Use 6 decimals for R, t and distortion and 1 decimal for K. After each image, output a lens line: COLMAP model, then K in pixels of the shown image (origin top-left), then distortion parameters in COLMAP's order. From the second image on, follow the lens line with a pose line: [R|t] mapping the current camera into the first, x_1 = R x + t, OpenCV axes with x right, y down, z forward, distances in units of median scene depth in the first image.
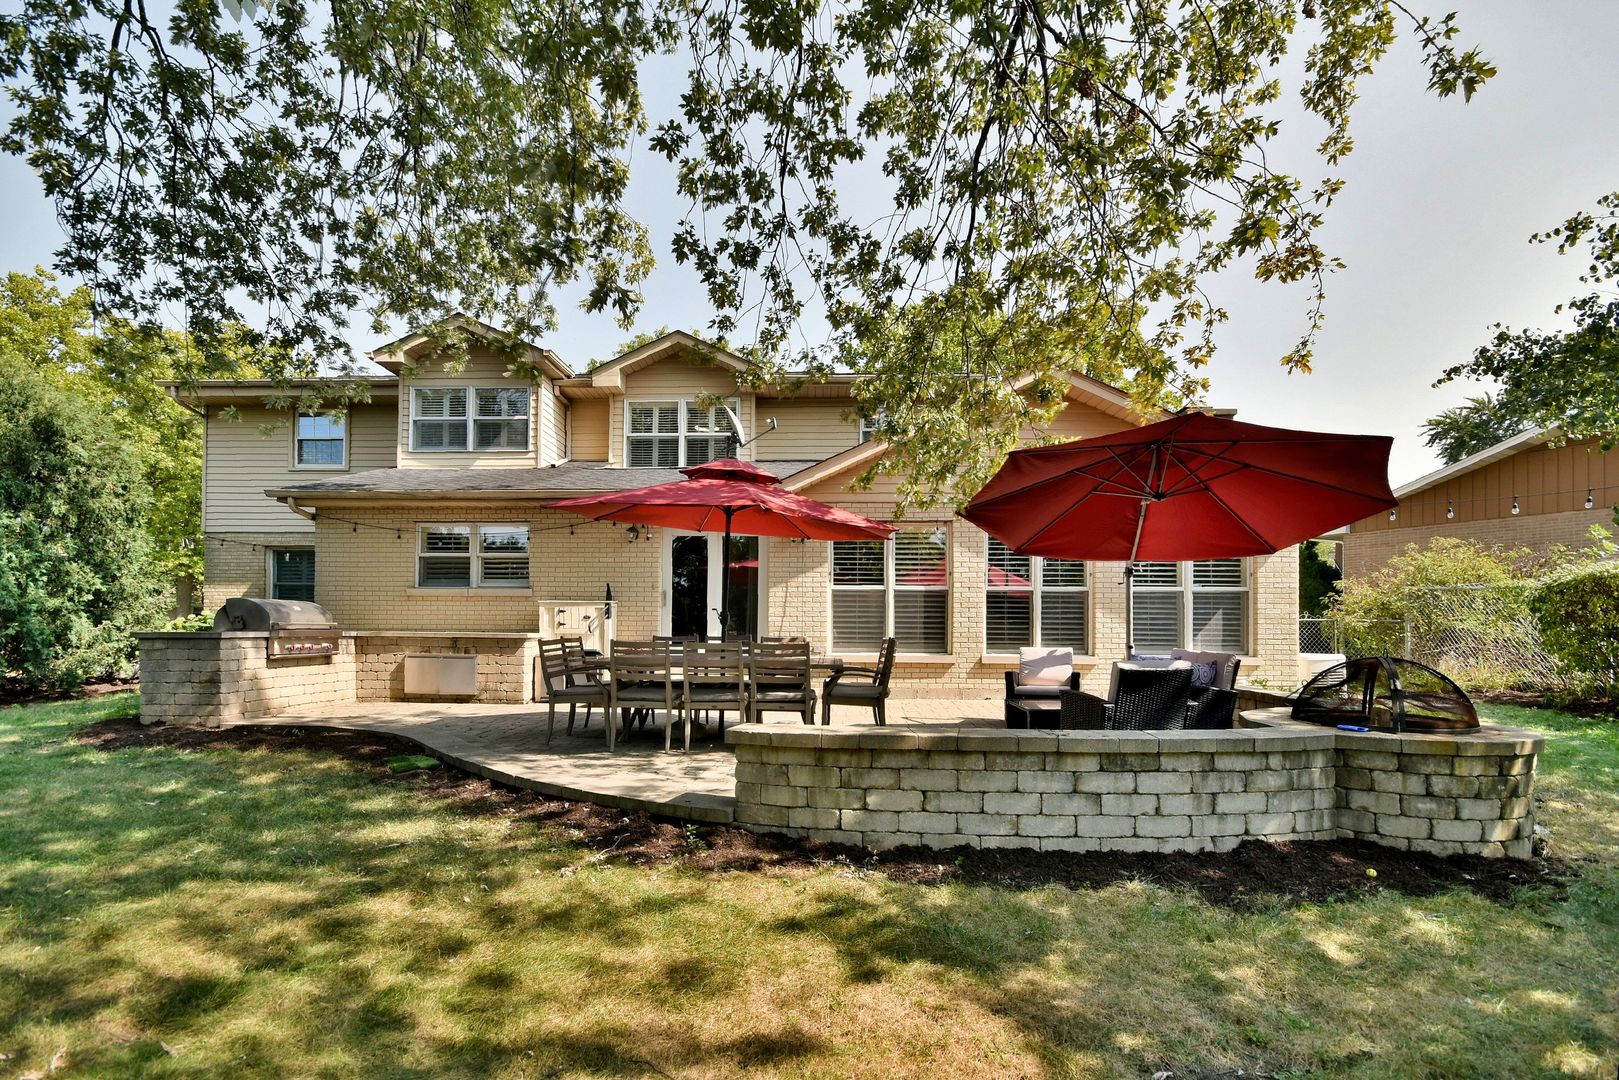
lens RADIAL K [[713.7, 0, 812.7], [0, 713.7, 628.0], [0, 0, 1]] dist [0.002319, 0.000050]
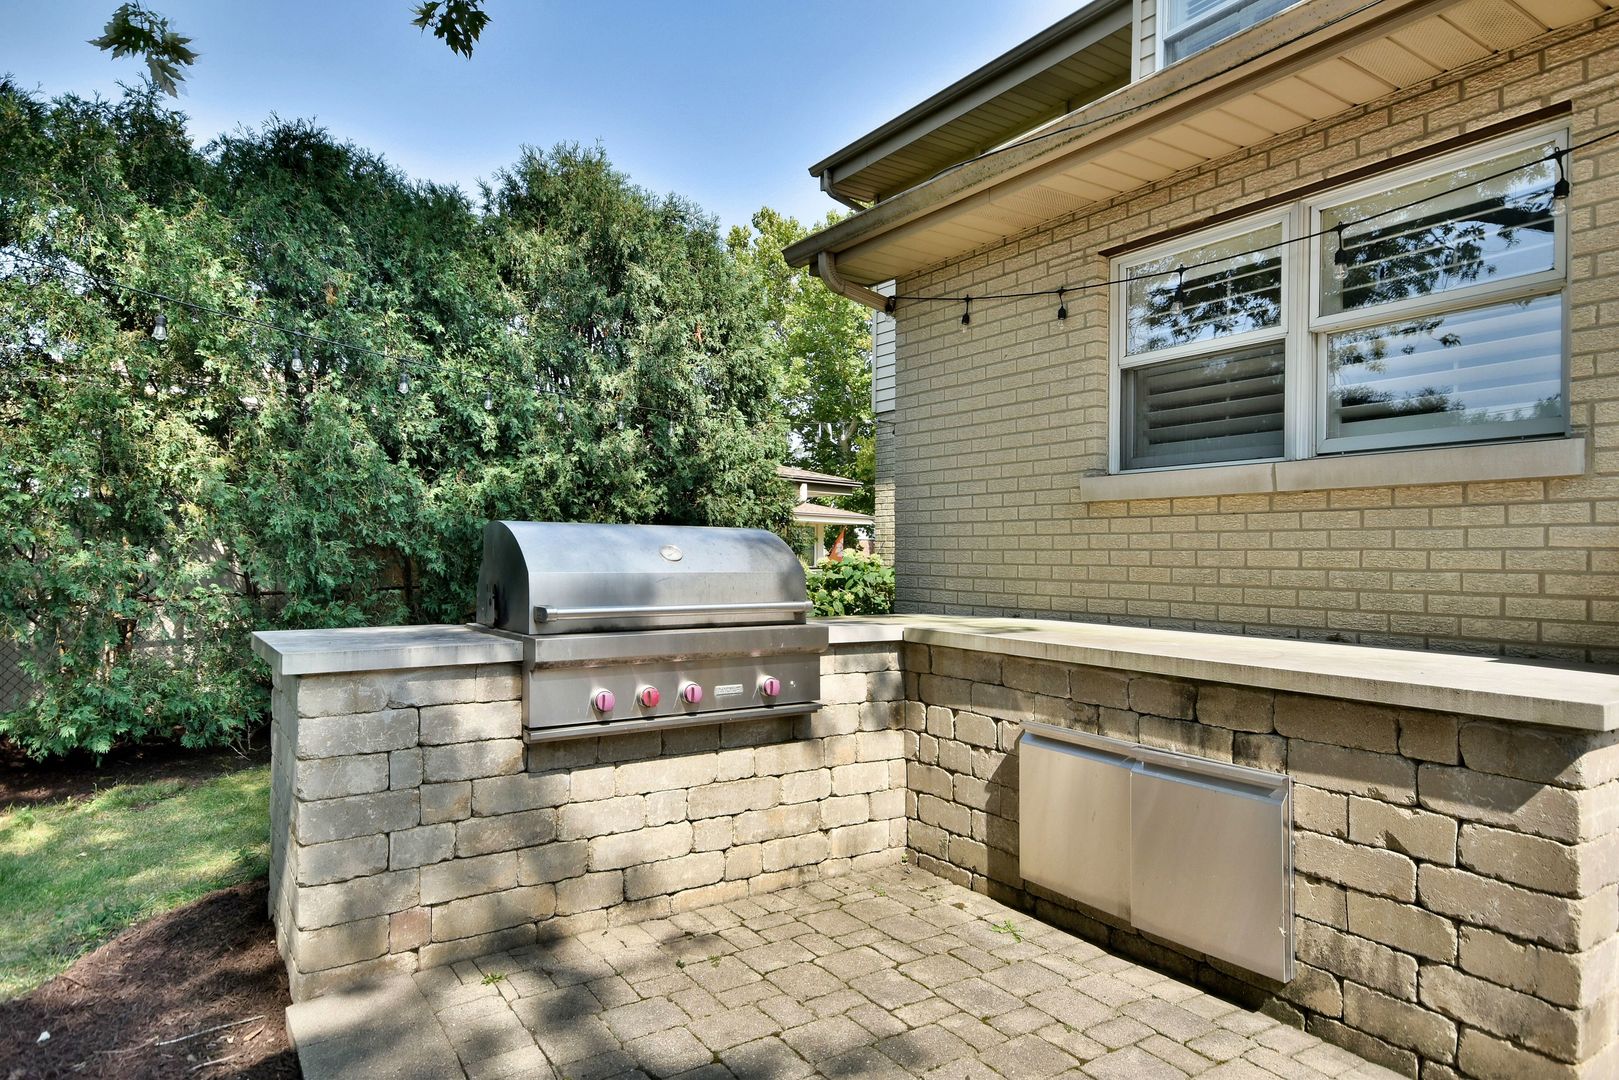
lens RADIAL K [[971.3, 0, 844.5], [0, 971.3, 513.2], [0, 0, 1]] dist [0.007676, 0.002120]
pose [[0.585473, -0.035003, -0.809936, -0.292695], [0.004838, 0.999201, -0.039685, -0.023372], [0.810677, 0.019316, 0.585174, 0.674789]]
